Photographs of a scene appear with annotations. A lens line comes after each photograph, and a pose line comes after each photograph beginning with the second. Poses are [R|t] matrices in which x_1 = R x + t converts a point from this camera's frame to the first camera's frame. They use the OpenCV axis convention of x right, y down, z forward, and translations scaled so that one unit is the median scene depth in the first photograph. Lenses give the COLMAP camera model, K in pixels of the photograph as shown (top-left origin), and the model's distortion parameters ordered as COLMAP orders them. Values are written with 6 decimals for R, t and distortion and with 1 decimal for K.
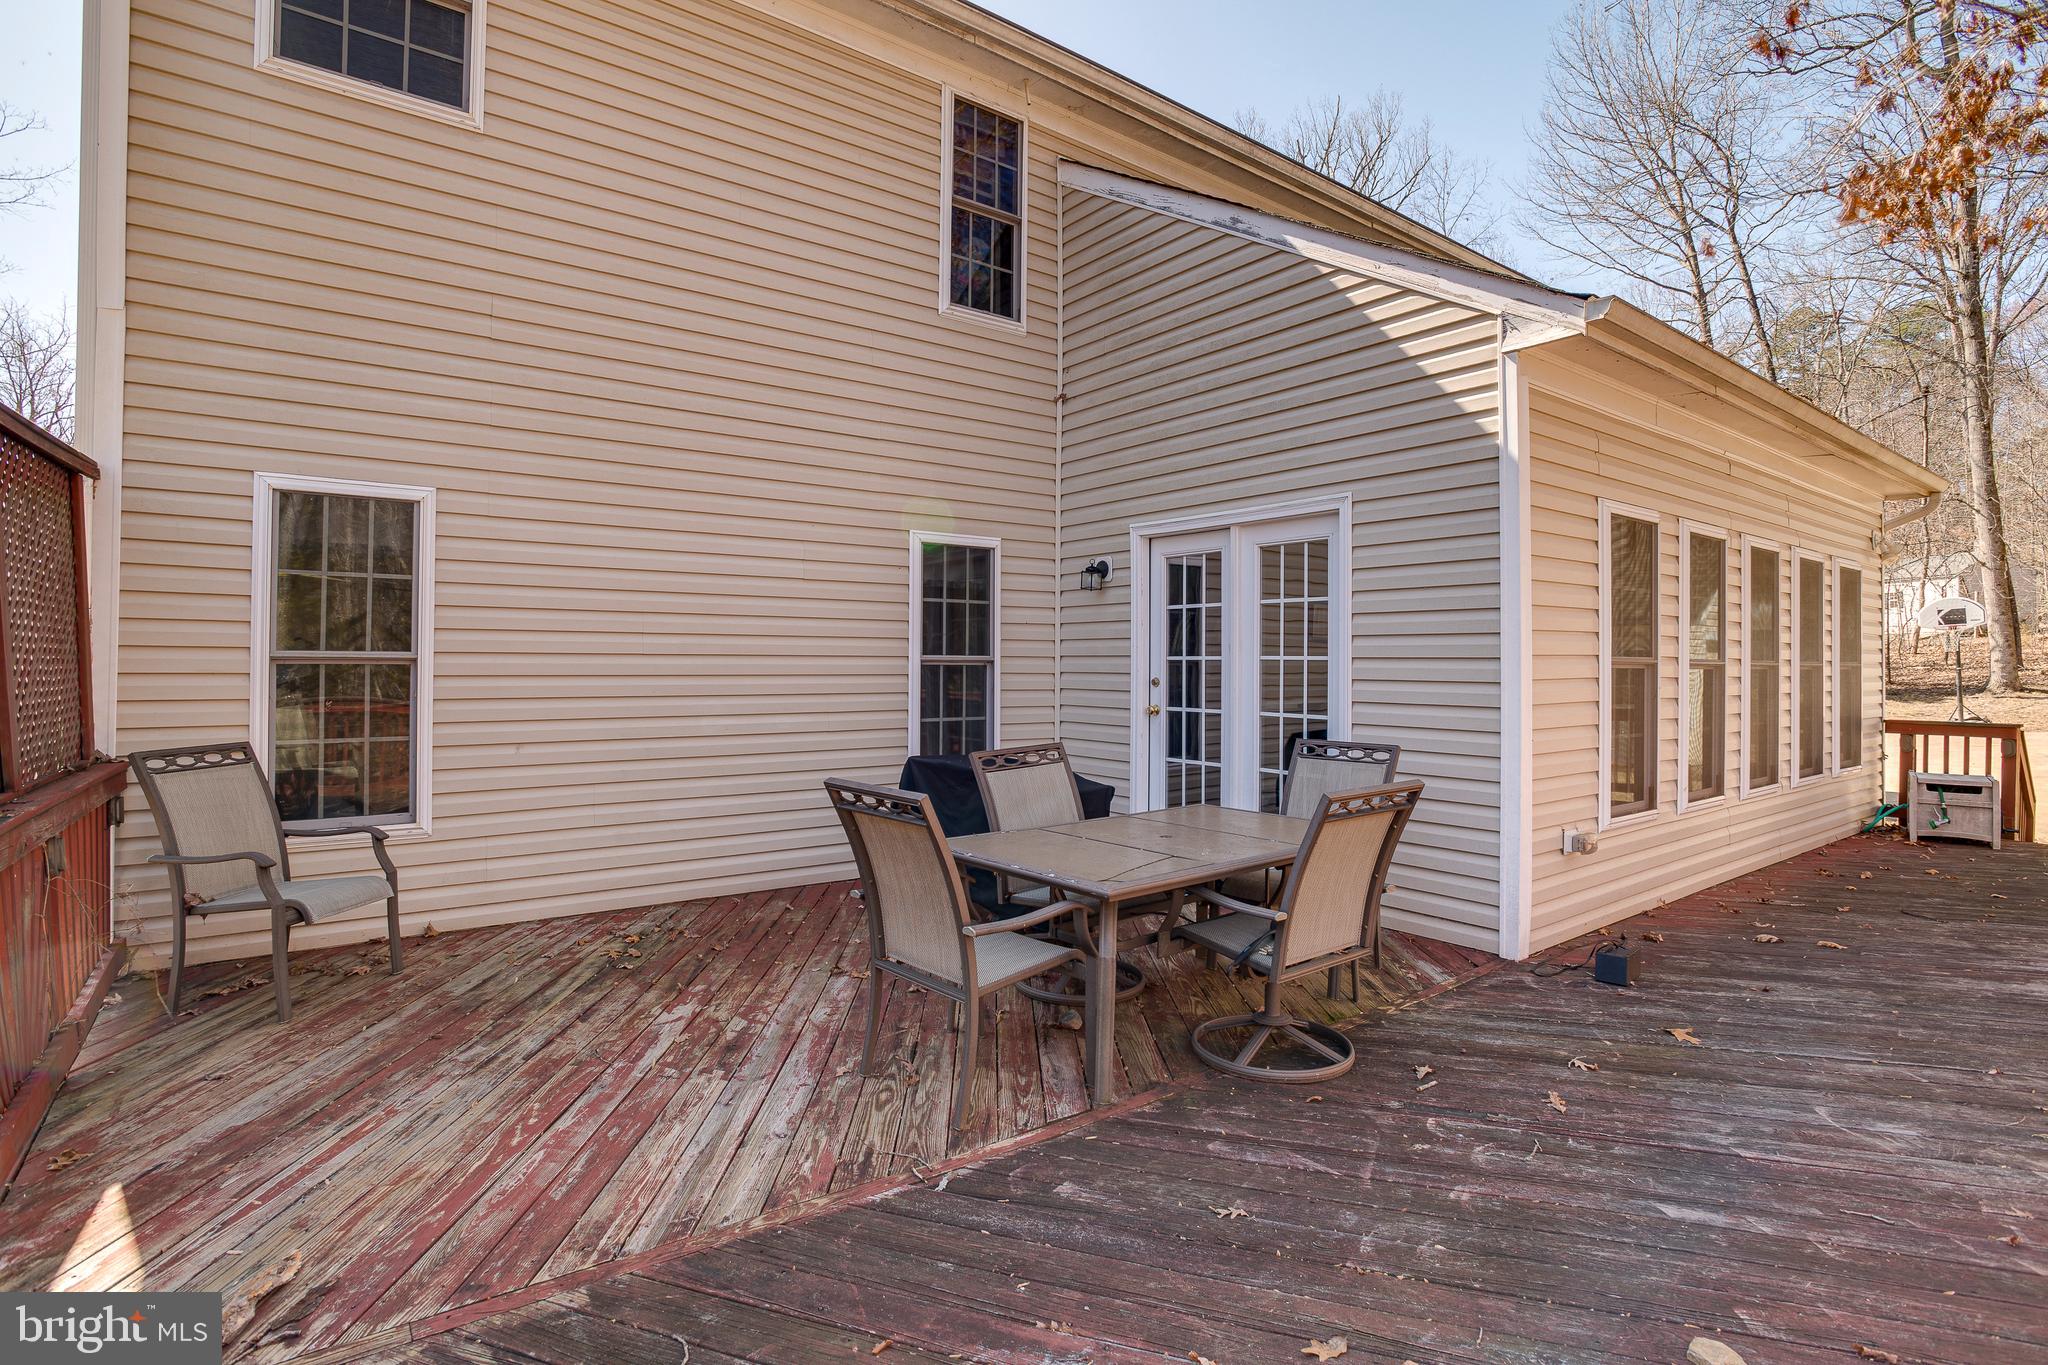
lens RADIAL K [[1029.2, 0, 1024.0], [0, 1029.2, 682.5], [0, 0, 1]] dist [-0.066522, 0.029423]
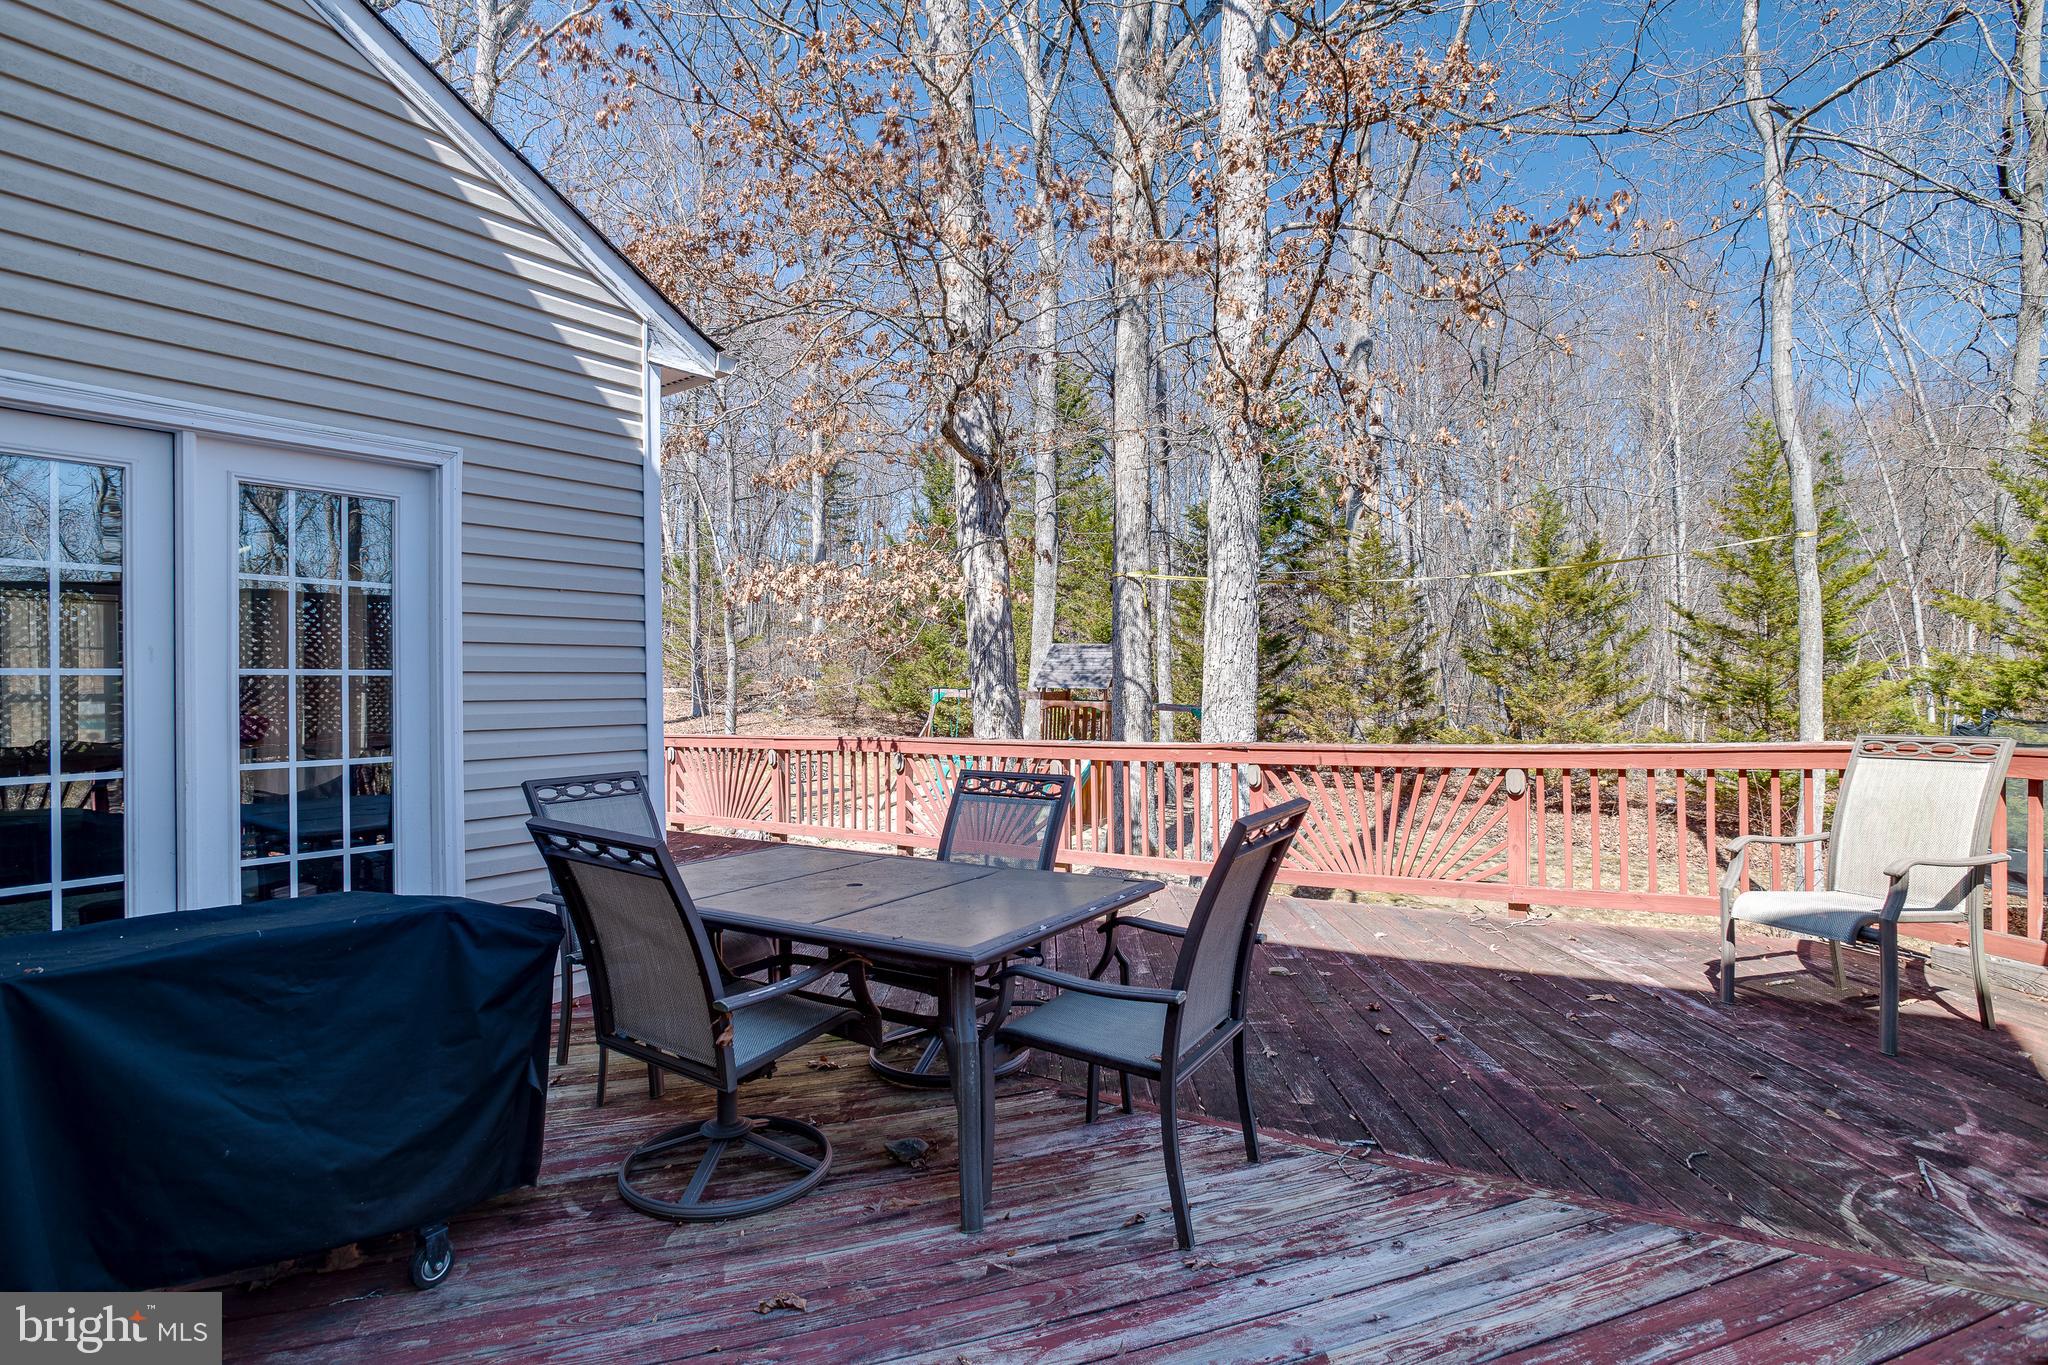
lens RADIAL K [[1029.2, 0, 1024.0], [0, 1029.2, 682.5], [0, 0, 1]] dist [-0.066522, 0.029423]
pose [[-0.310649, 0.005324, 0.950510, -0.795706], [0.034875, 0.999375, 0.005800, -0.009030], [-0.949885, 0.034951, -0.310640, 1.333411]]
